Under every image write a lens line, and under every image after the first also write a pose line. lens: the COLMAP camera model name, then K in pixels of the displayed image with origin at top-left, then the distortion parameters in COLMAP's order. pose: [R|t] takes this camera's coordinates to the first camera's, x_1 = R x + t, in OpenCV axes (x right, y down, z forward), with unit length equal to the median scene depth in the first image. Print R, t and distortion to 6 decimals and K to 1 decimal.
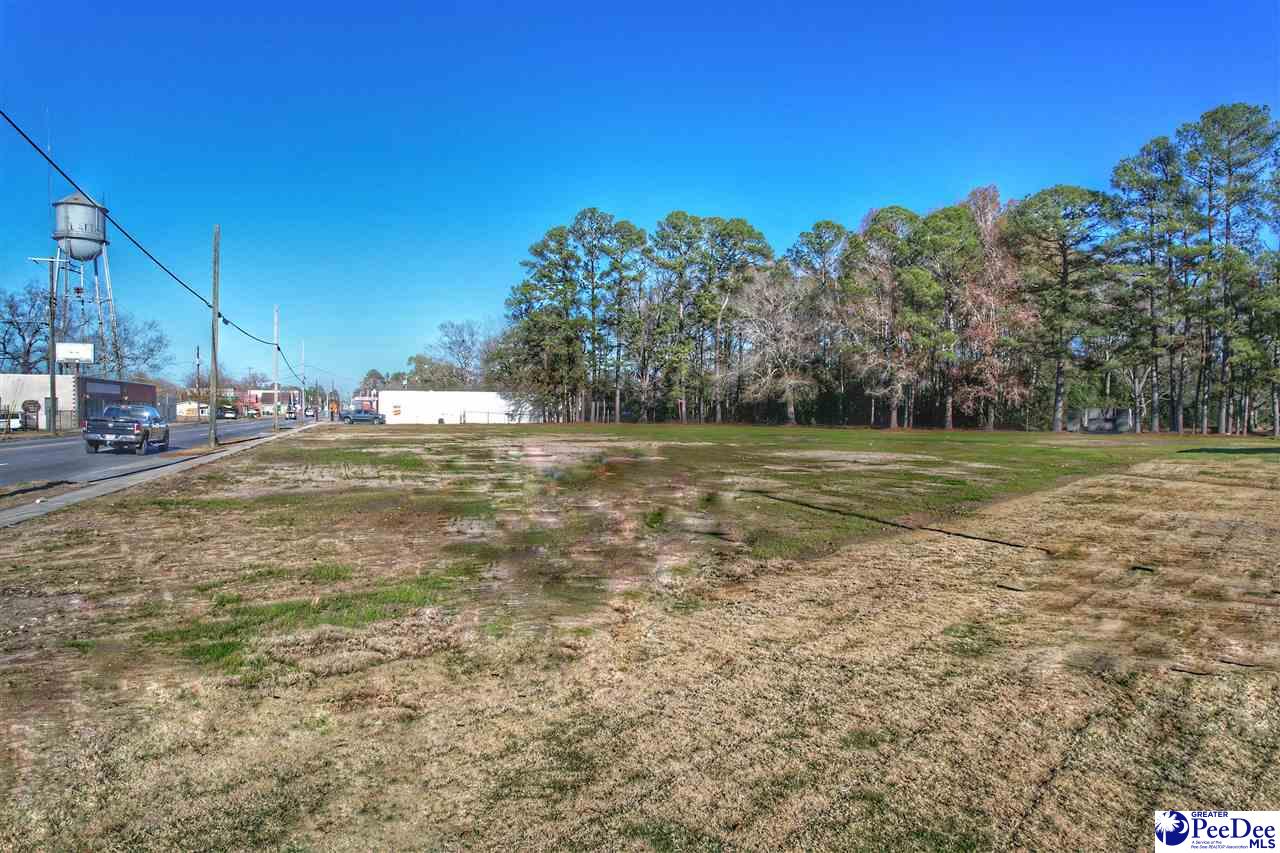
lens RADIAL K [[817.5, 0, 644.0], [0, 817.5, 425.6], [0, 0, 1]] dist [-0.063412, 0.056089]
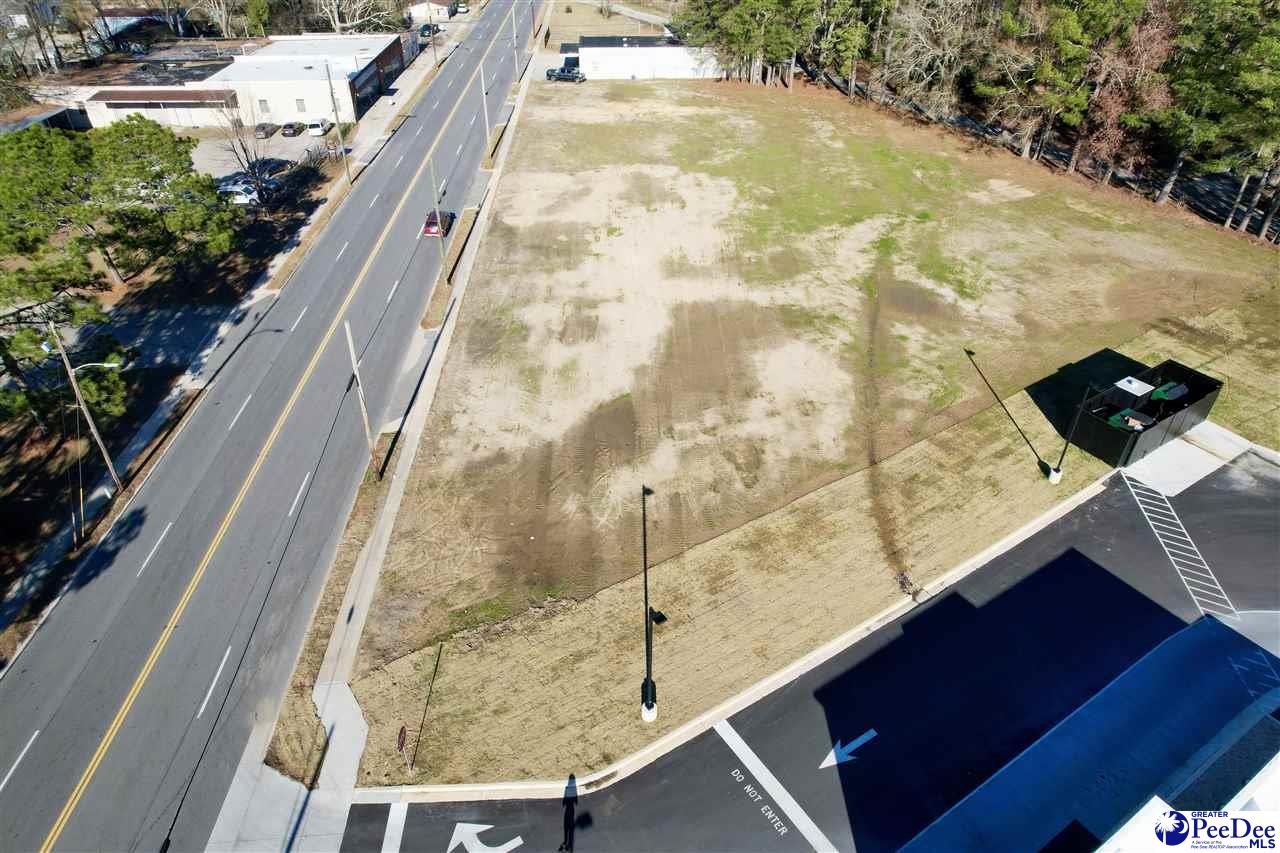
lens RADIAL K [[817.5, 0, 642.1], [0, 817.5, 430.0], [0, 0, 1]] dist [-0.063412, 0.056089]
pose [[0.955835, 0.170255, -0.239569, 0.118961], [-0.002046, 0.818959, 0.573848, -0.259958], [0.293898, -0.548013, 0.783138, -0.146313]]
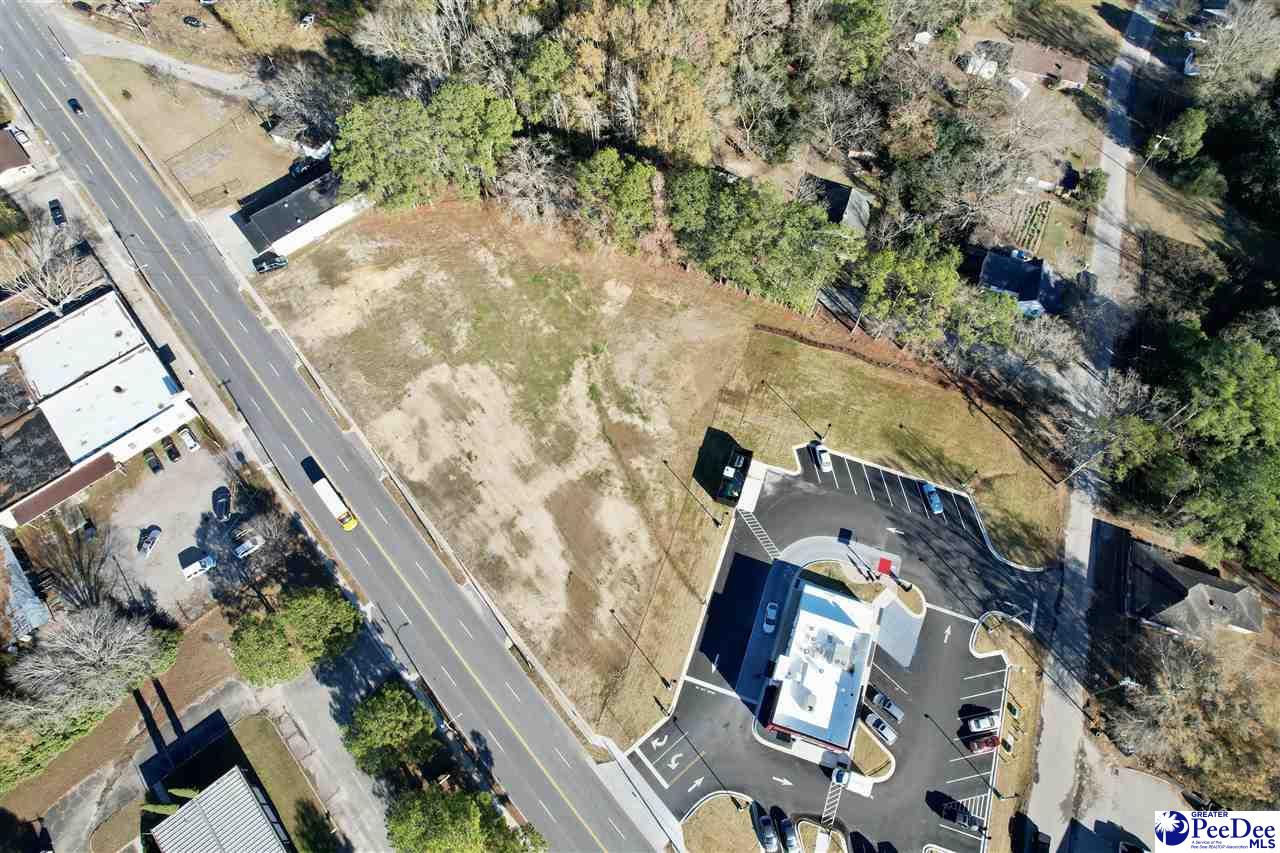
lens RADIAL K [[817.5, 0, 635.9], [0, 817.5, 432.1], [0, 0, 1]] dist [-0.063412, 0.056089]
pose [[0.936947, -0.311891, 0.157651, -0.048753], [0.010449, 0.475913, 0.879430, -1.186102], [-0.349314, -0.822333, 0.449164, -0.165607]]
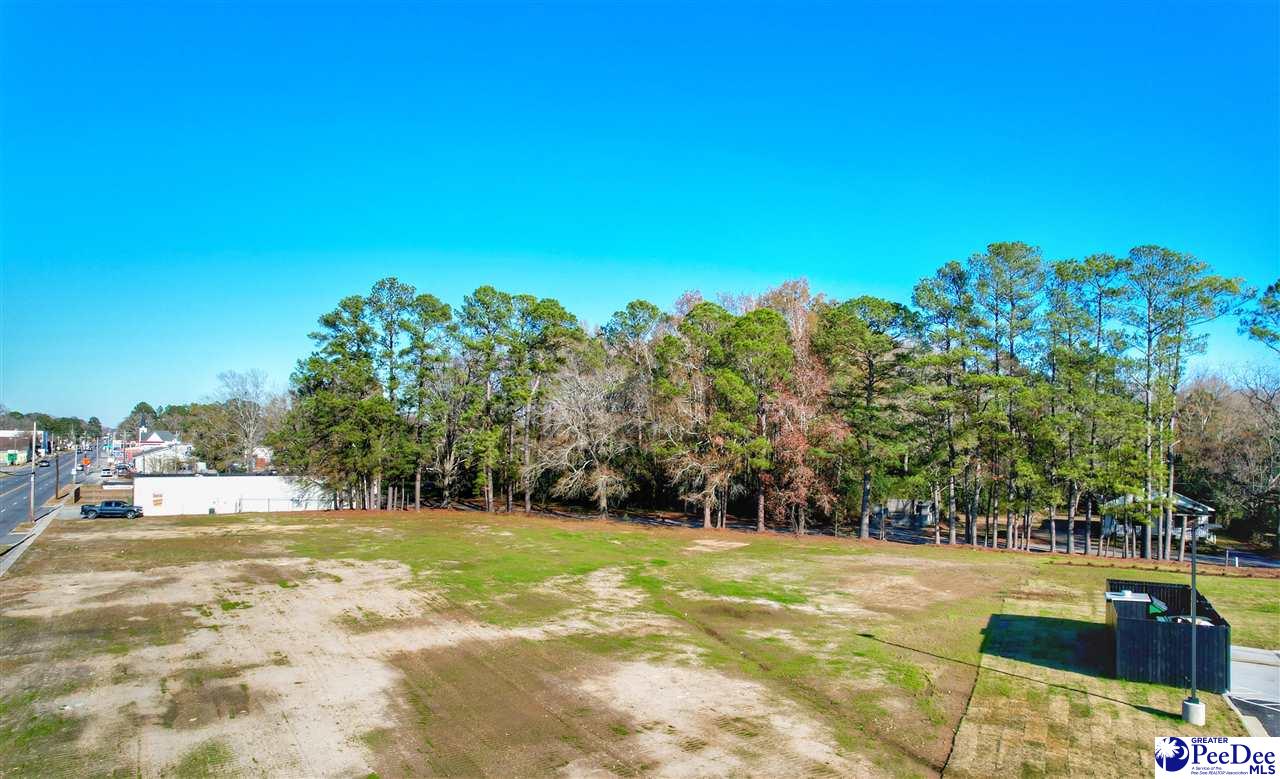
lens RADIAL K [[835.5, 0, 640.9], [0, 835.5, 425.3], [0, 0, 1]] dist [-0.046292, 0.028771]
pose [[0.976087, 0.007018, 0.217266, 0.008504], [-0.000756, 0.999582, -0.028890, -0.076121], [-0.217378, 0.028035, 0.975685, 0.028045]]
